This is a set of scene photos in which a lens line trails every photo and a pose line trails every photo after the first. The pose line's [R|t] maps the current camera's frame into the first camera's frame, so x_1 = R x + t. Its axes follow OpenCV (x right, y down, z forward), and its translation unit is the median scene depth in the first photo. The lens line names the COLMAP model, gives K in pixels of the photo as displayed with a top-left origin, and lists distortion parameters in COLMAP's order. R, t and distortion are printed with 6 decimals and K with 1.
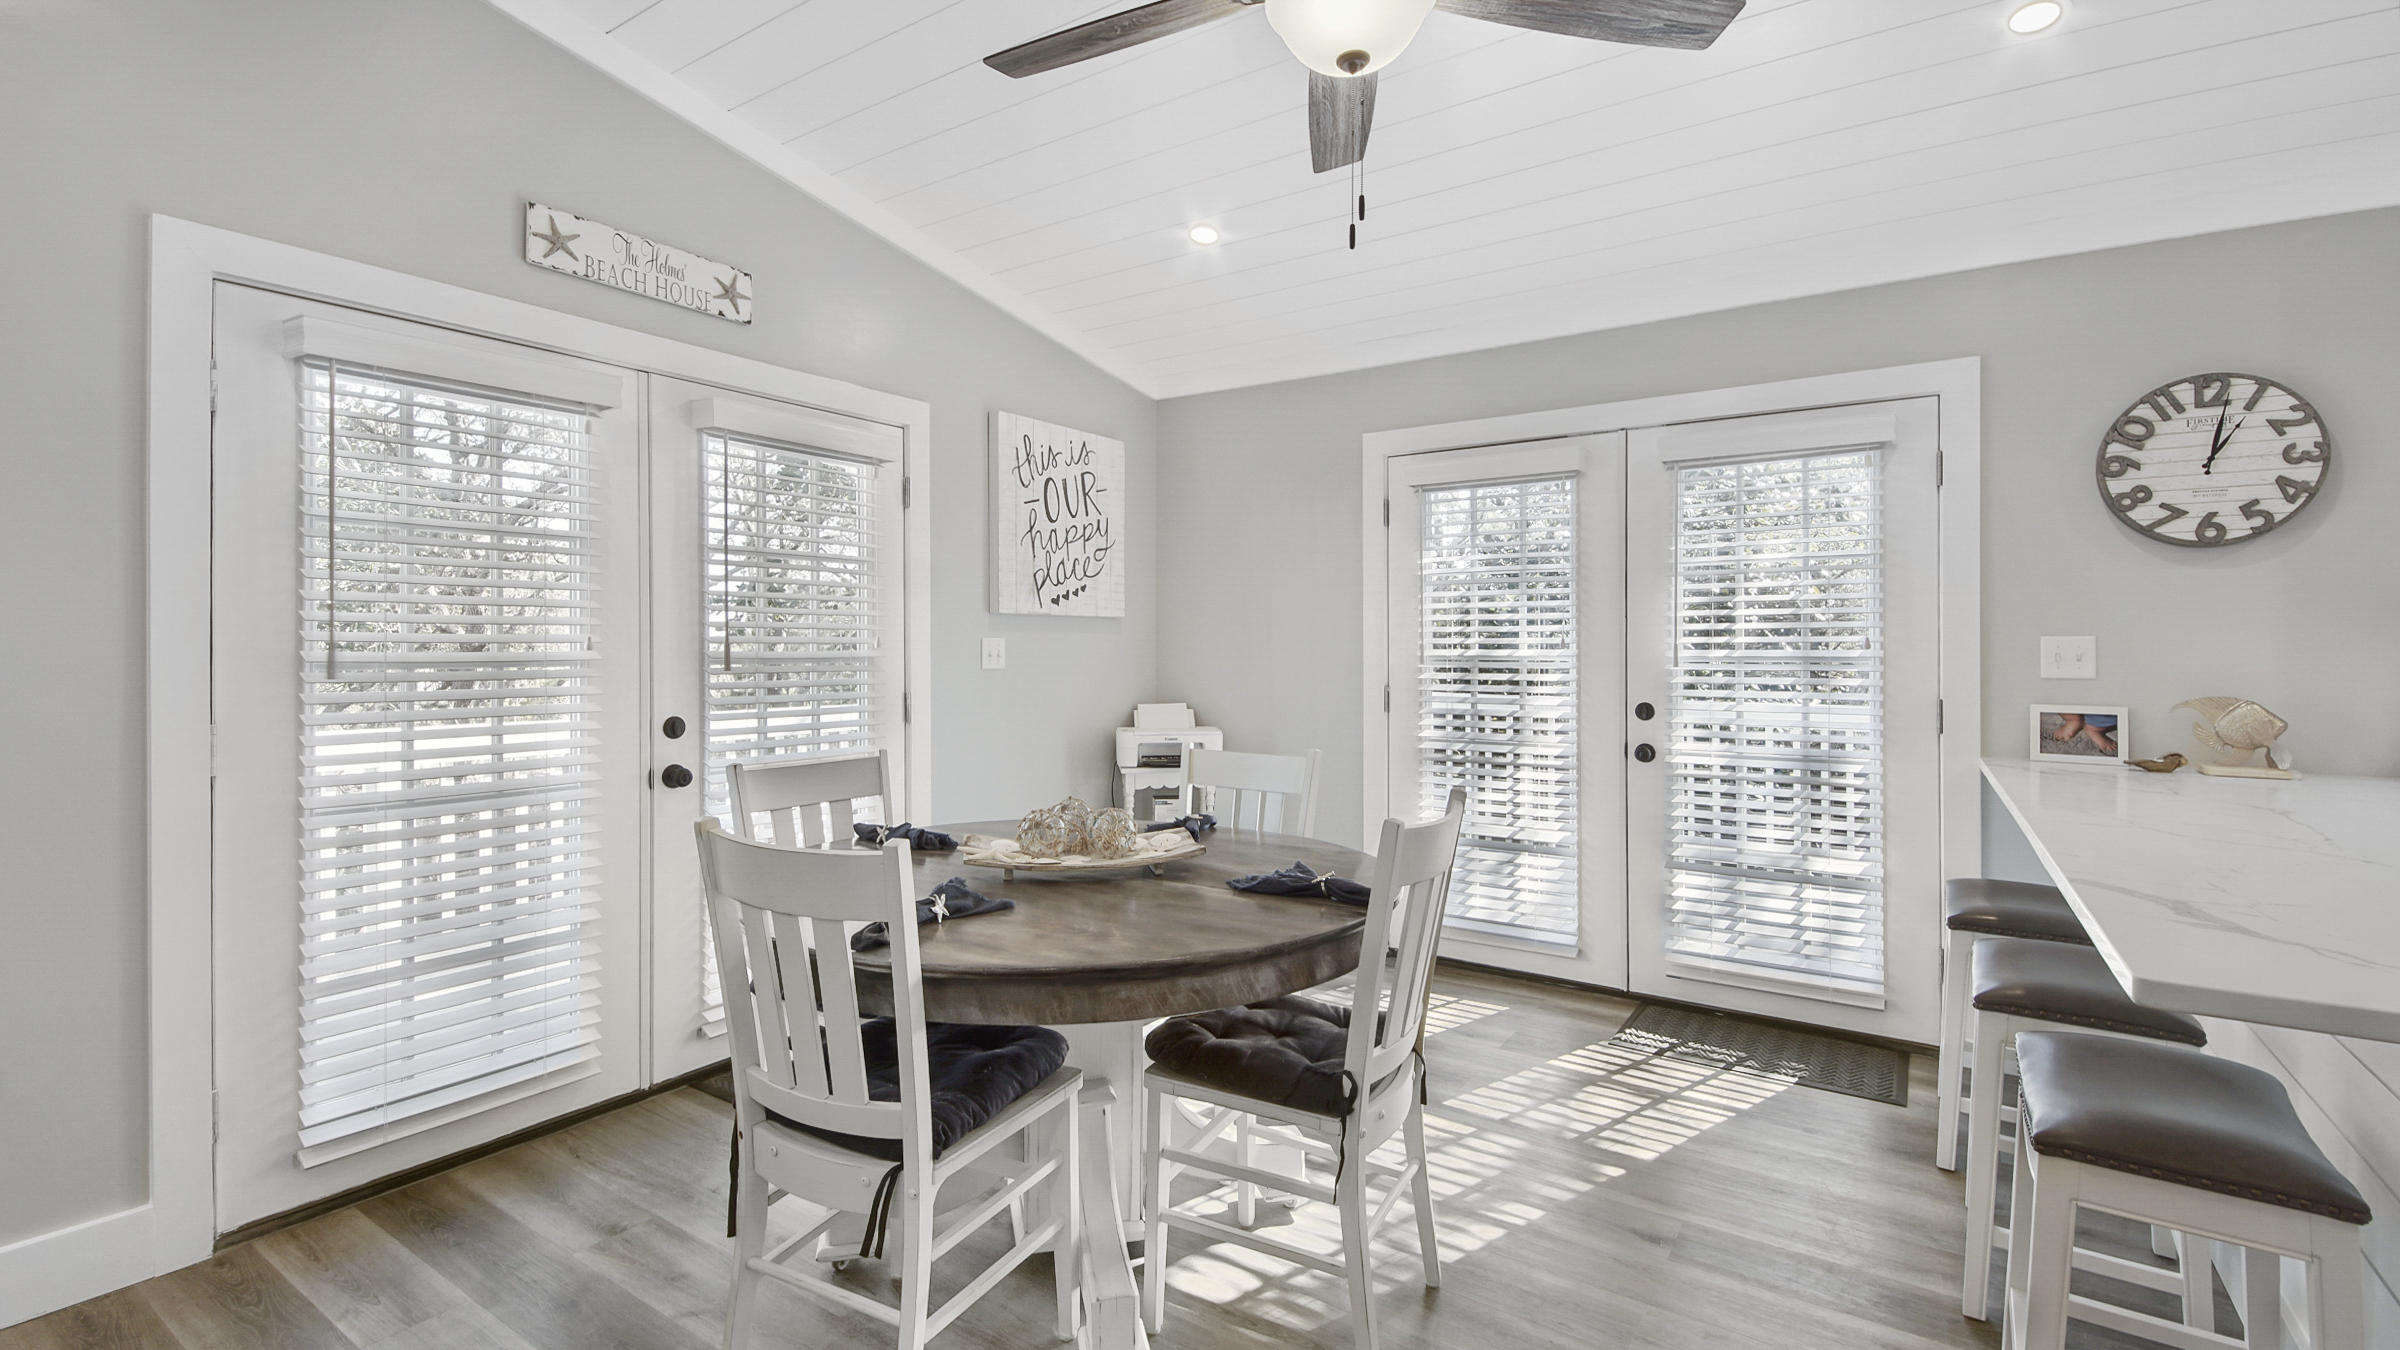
lens RADIAL K [[1067.0, 0, 1200.0], [0, 1067.0, 675.0], [0, 0, 1]] dist [0.009883, -0.013266]
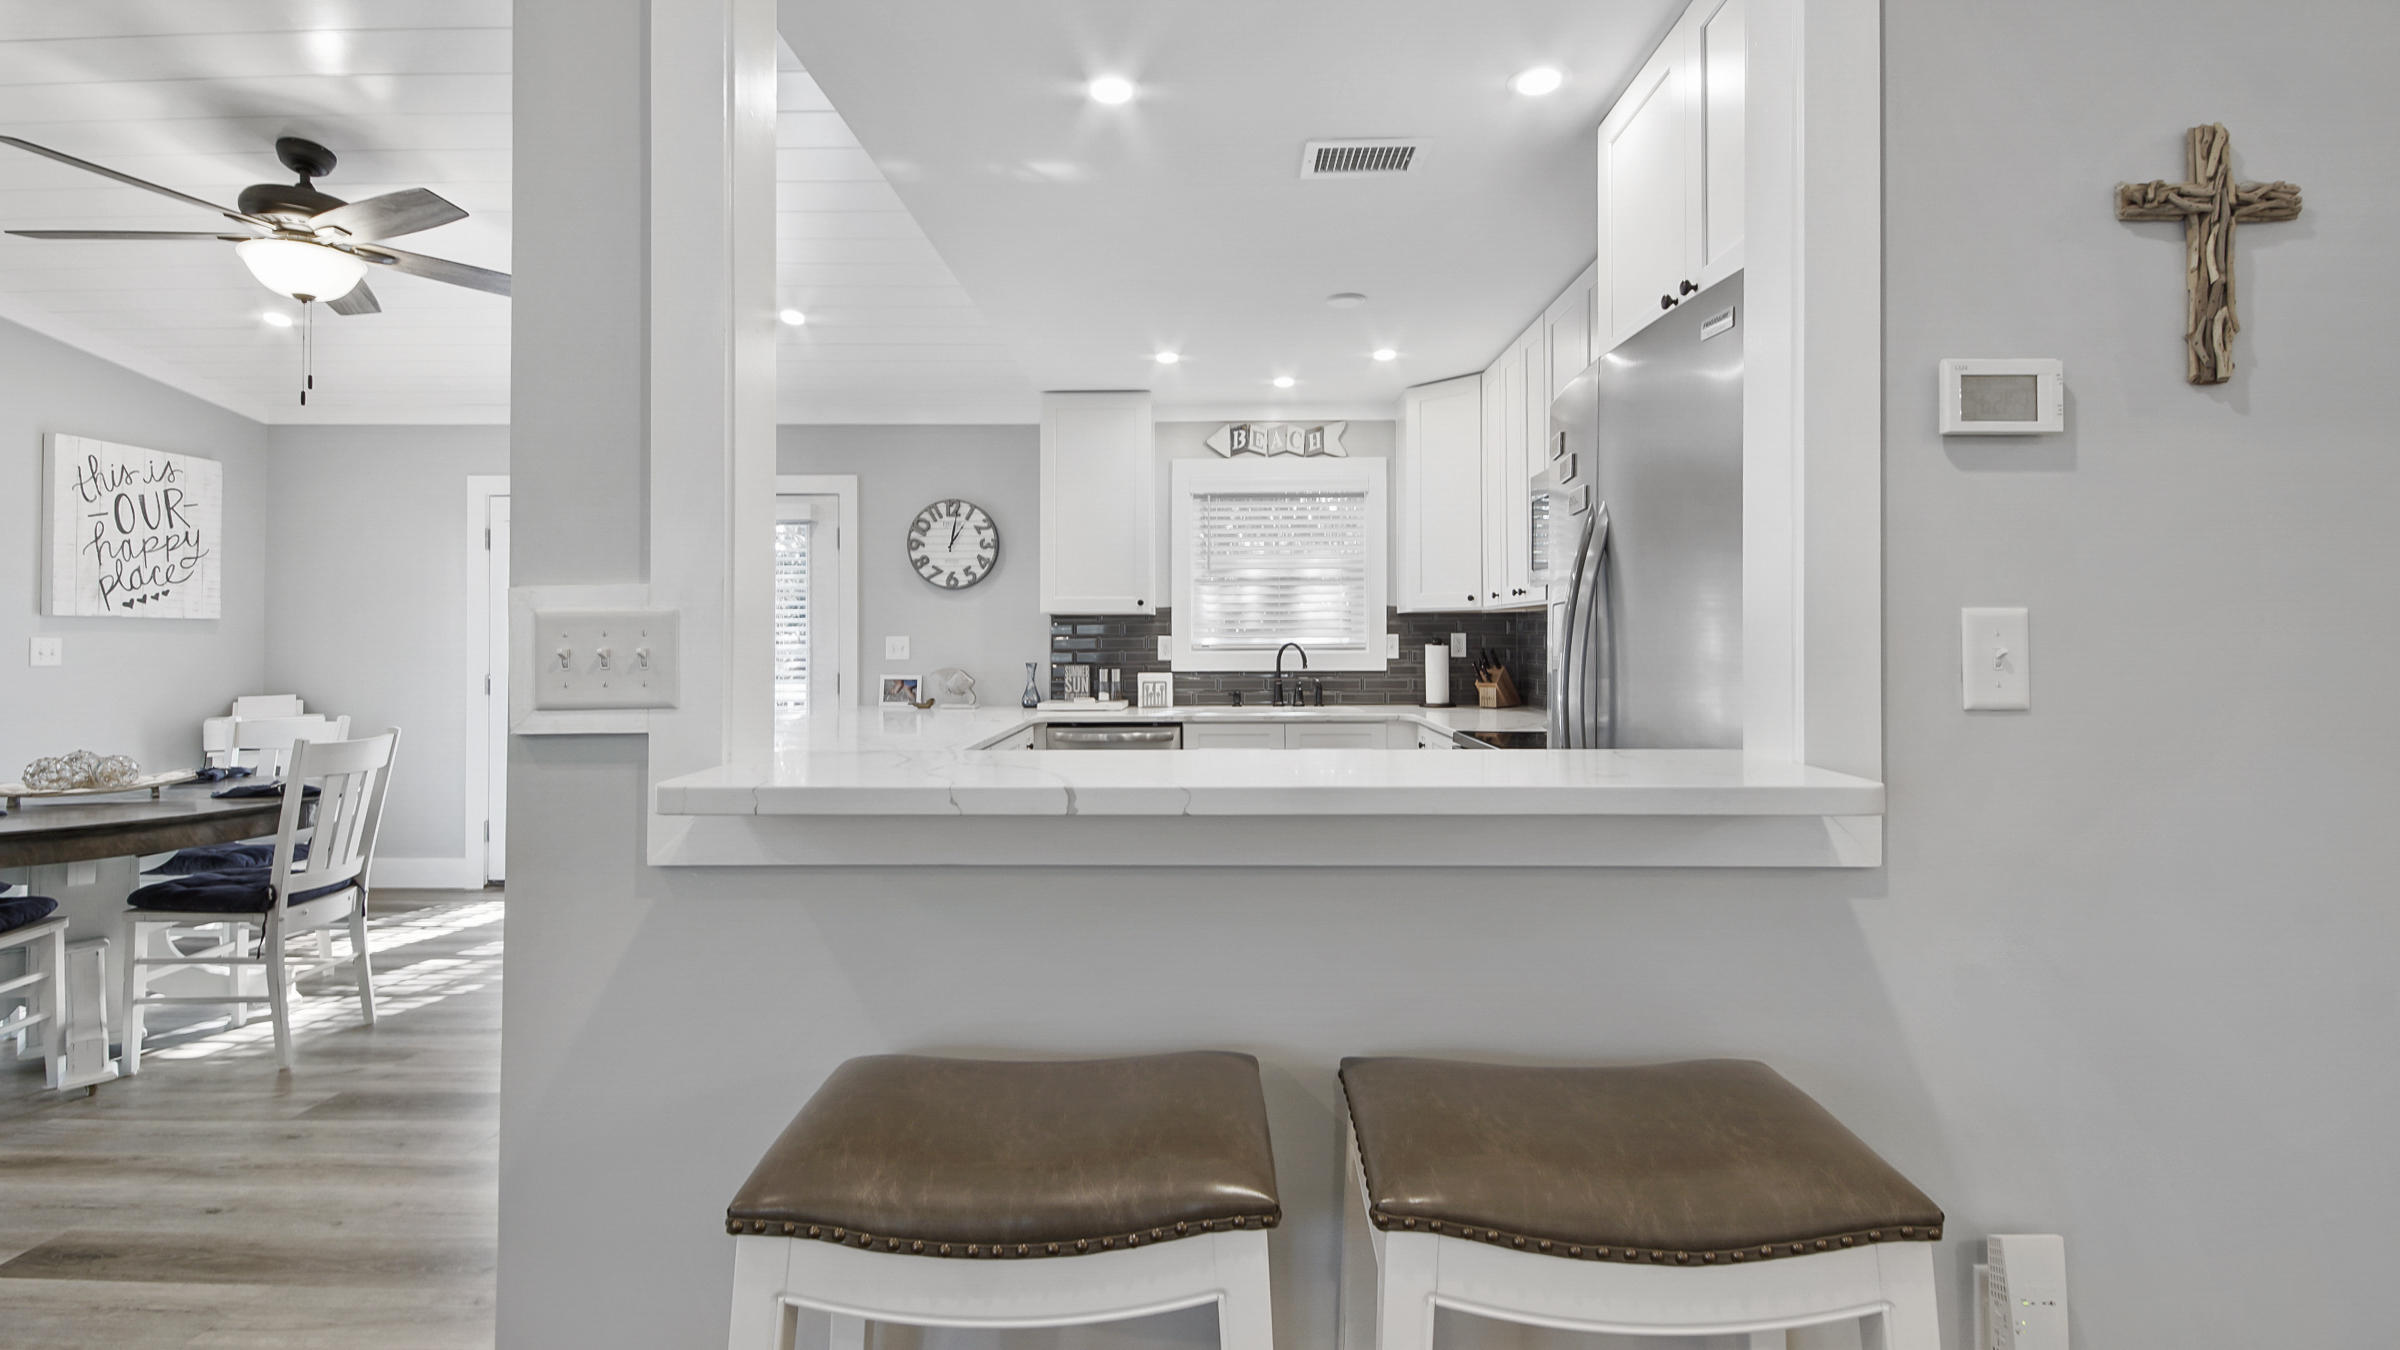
lens RADIAL K [[1067.1, 0, 1200.0], [0, 1067.1, 633.6], [0, 0, 1]] dist [0.045402, -0.023968]
pose [[0.838812, 0.001431, 0.544419, 0.265244], [0.018464, 0.999347, -0.031075, 0.024792], [-0.544108, 0.036118, 0.838238, -0.808628]]
